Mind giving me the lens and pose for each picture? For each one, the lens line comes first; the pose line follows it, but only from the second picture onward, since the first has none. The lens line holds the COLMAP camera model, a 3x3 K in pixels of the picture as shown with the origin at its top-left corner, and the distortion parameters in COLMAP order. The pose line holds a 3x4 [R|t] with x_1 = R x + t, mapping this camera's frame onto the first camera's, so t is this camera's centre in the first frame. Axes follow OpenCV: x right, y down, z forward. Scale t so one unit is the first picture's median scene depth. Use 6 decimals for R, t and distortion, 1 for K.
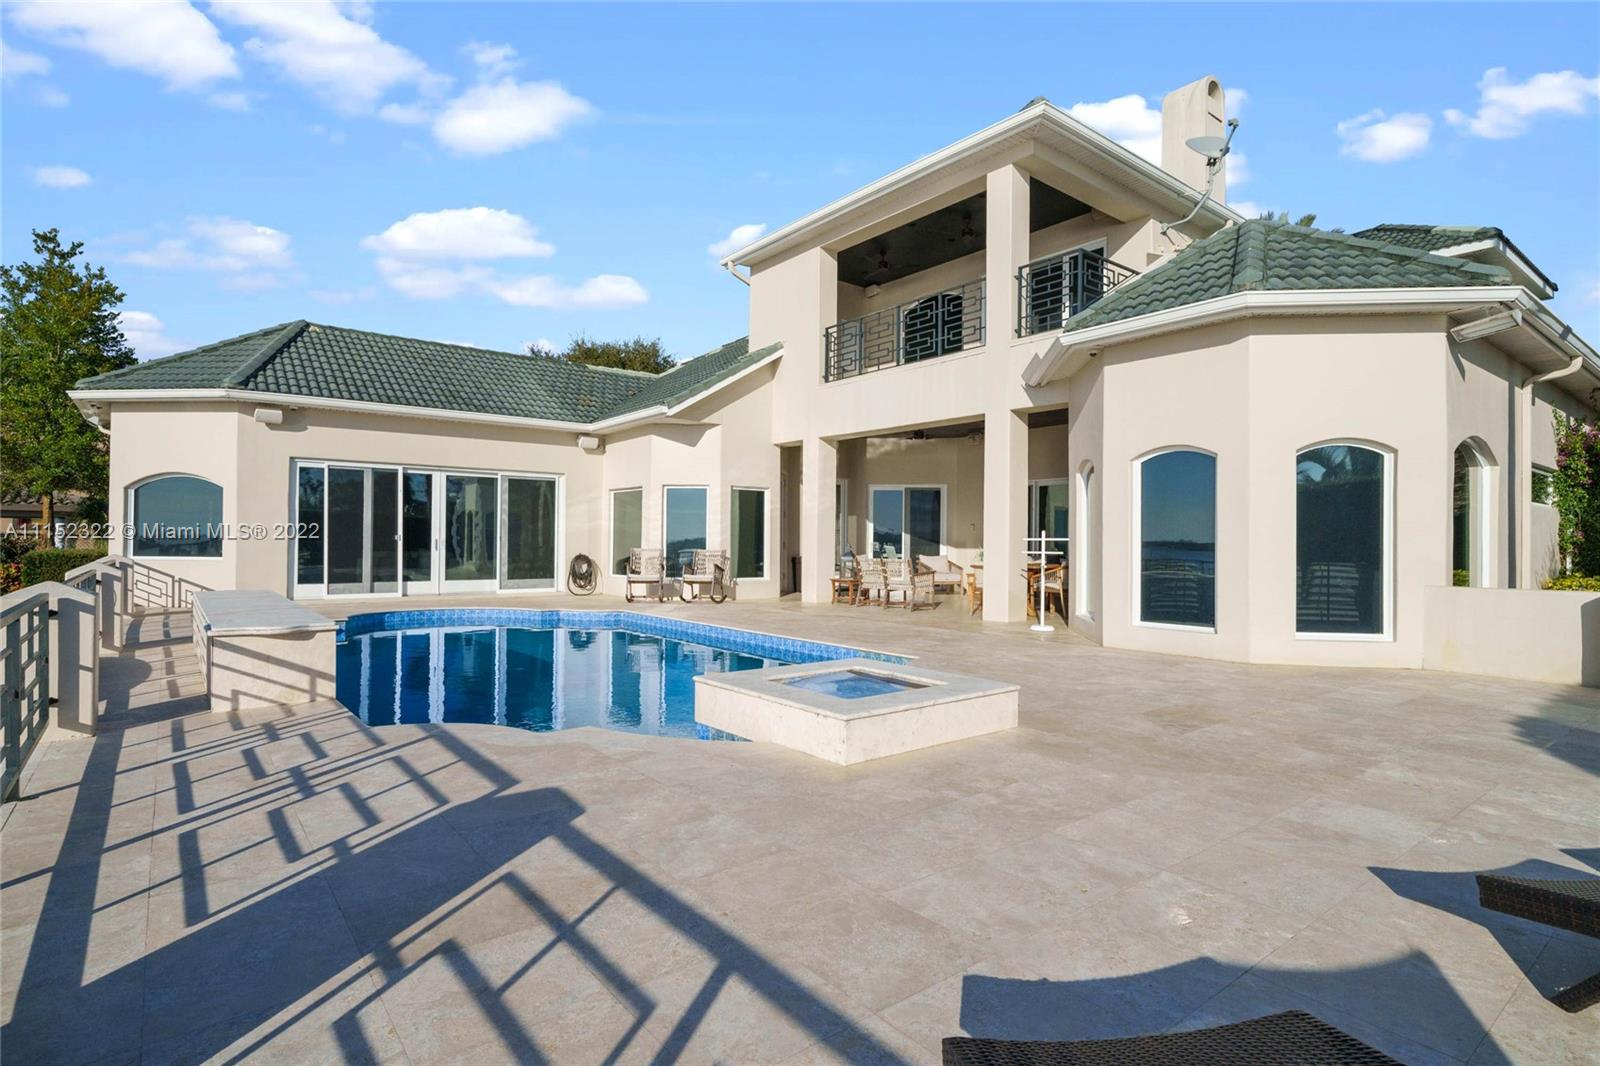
lens RADIAL K [[808.0, 0, 800.0], [0, 808.0, 533.0], [0, 0, 1]] dist [0.005431, 0.001100]
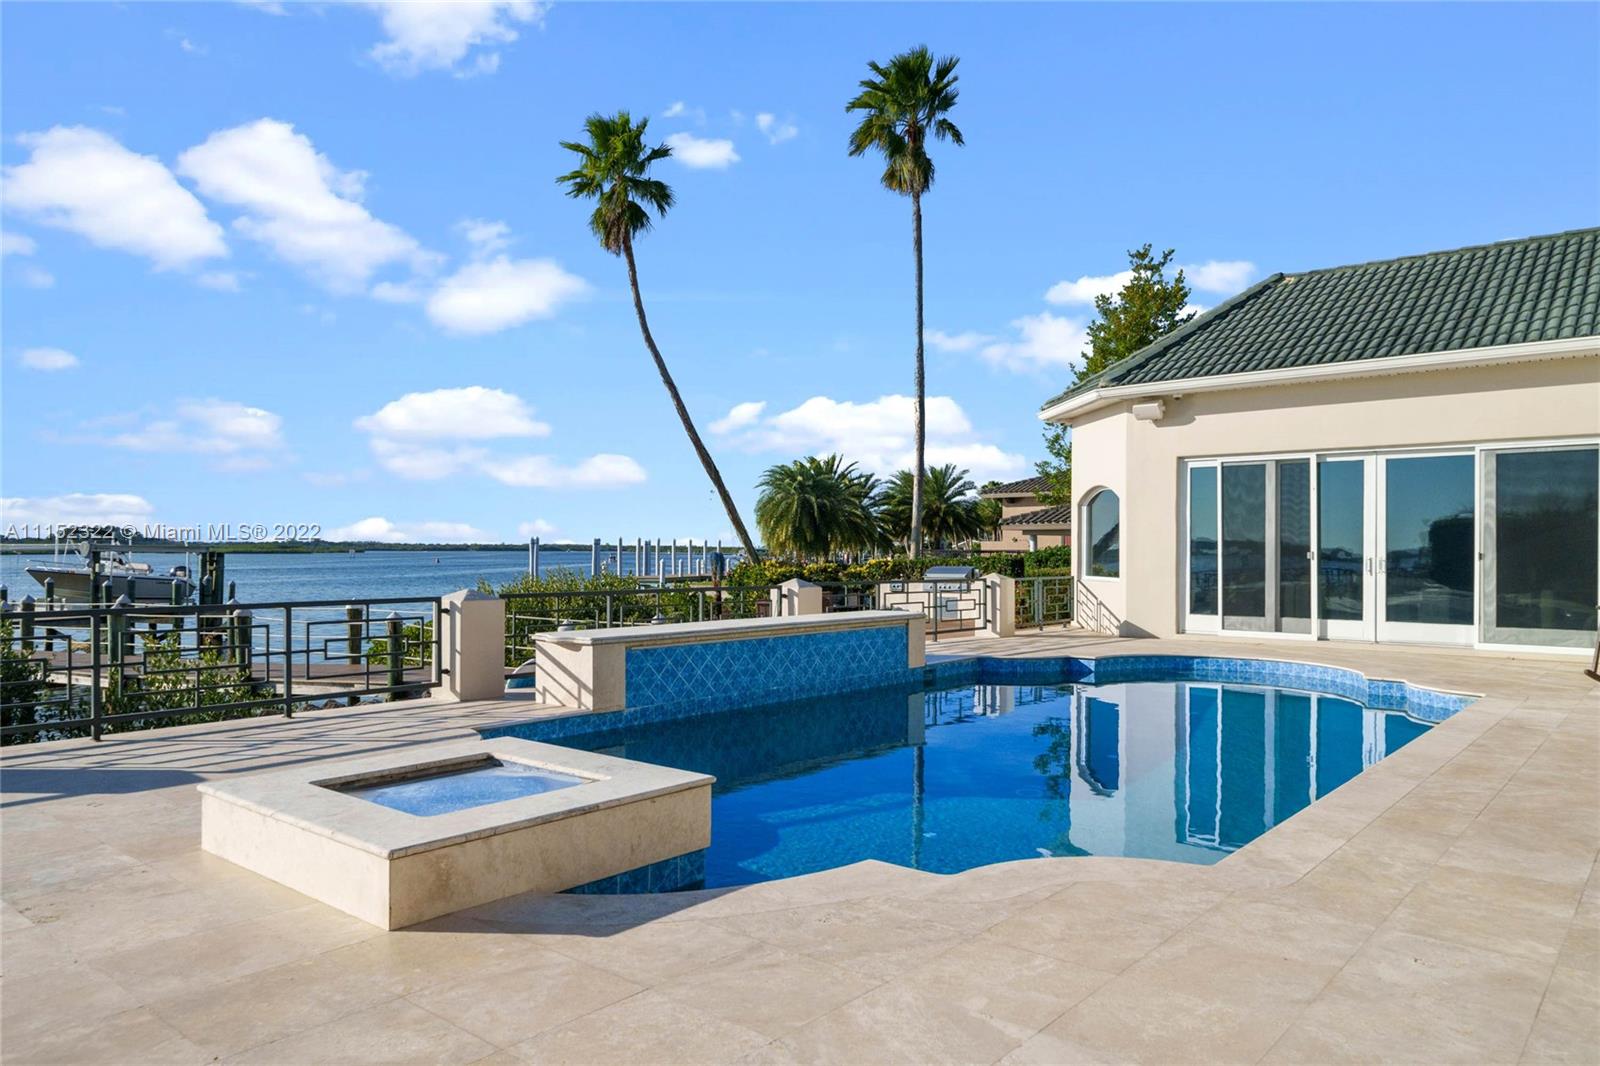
lens RADIAL K [[1090.2, 0, 800.0], [0, 1090.2, 533.0], [0, 0, 1]] dist [-0.000442, 0.001236]
pose [[0.191307, -0.023229, -0.981255, 0.336604], [0.009541, 0.999717, -0.021806, 0.002574], [0.981484, -0.005191, 0.191474, 0.379847]]
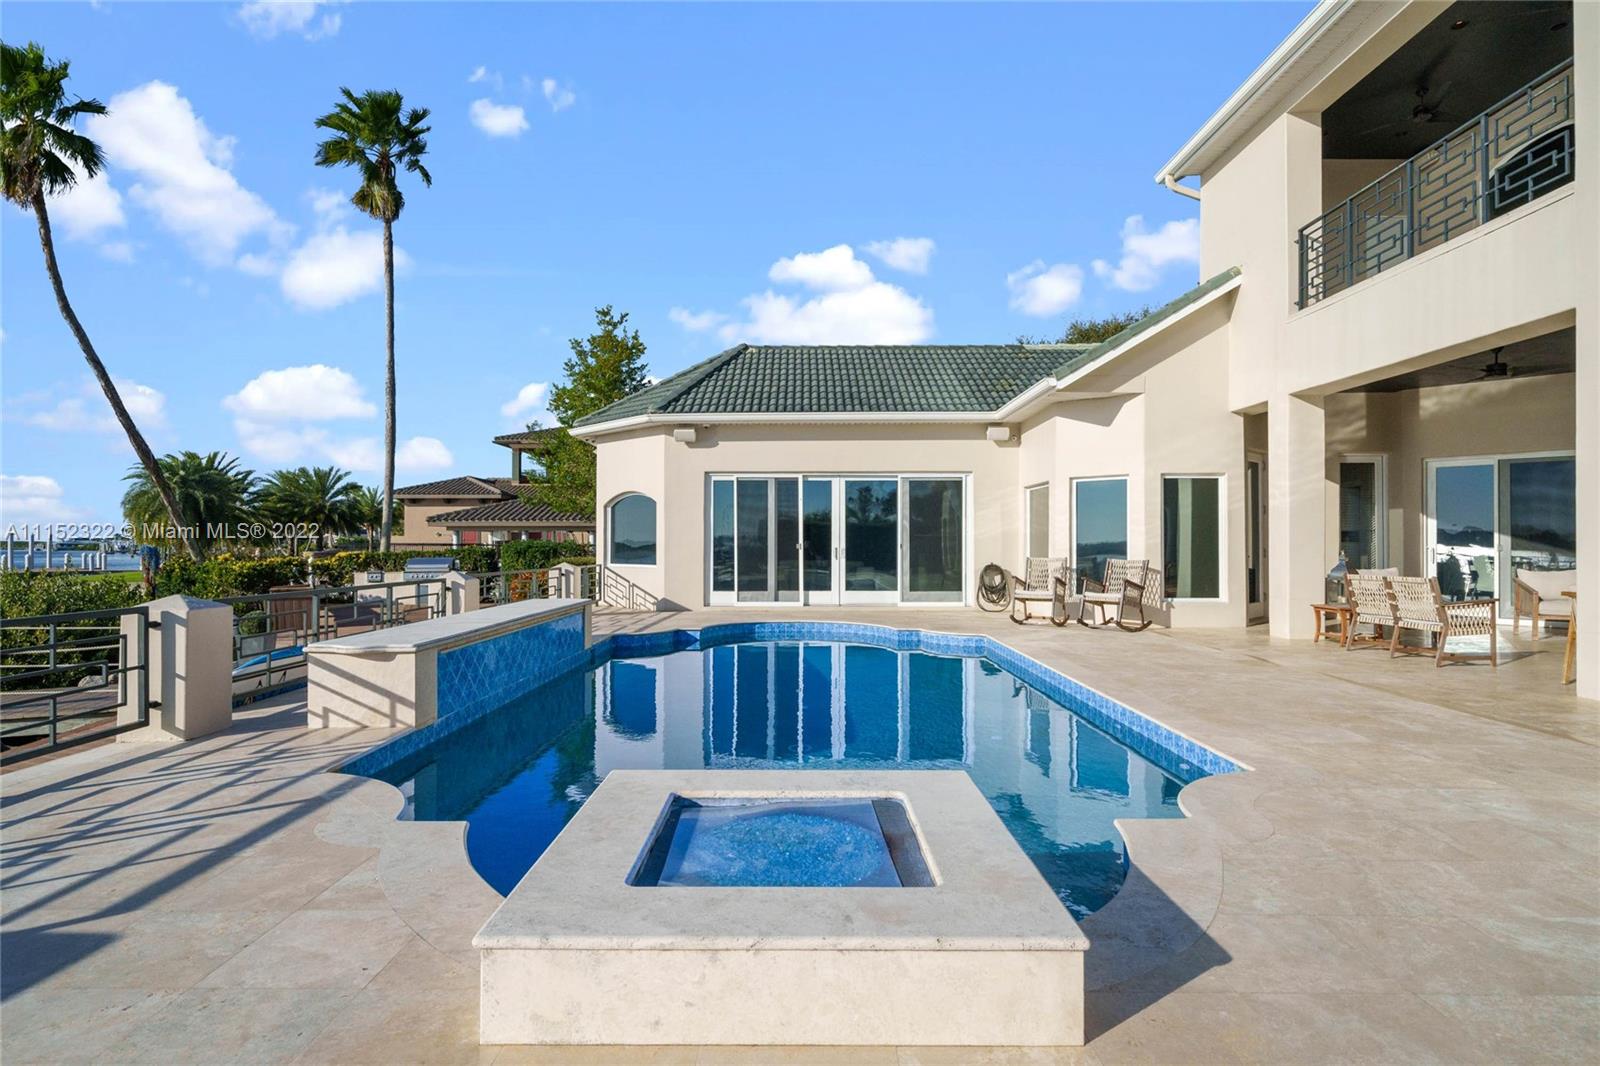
lens RADIAL K [[830.0, 0, 800.0], [0, 830.0, 533.0], [0, 0, 1]] dist [-0.003087, -0.000029]
pose [[0.778016, -0.016476, -0.628029, 0.140595], [0.013121, 0.999864, -0.009976, -0.000586], [0.628108, -0.000479, 0.778126, 0.205705]]
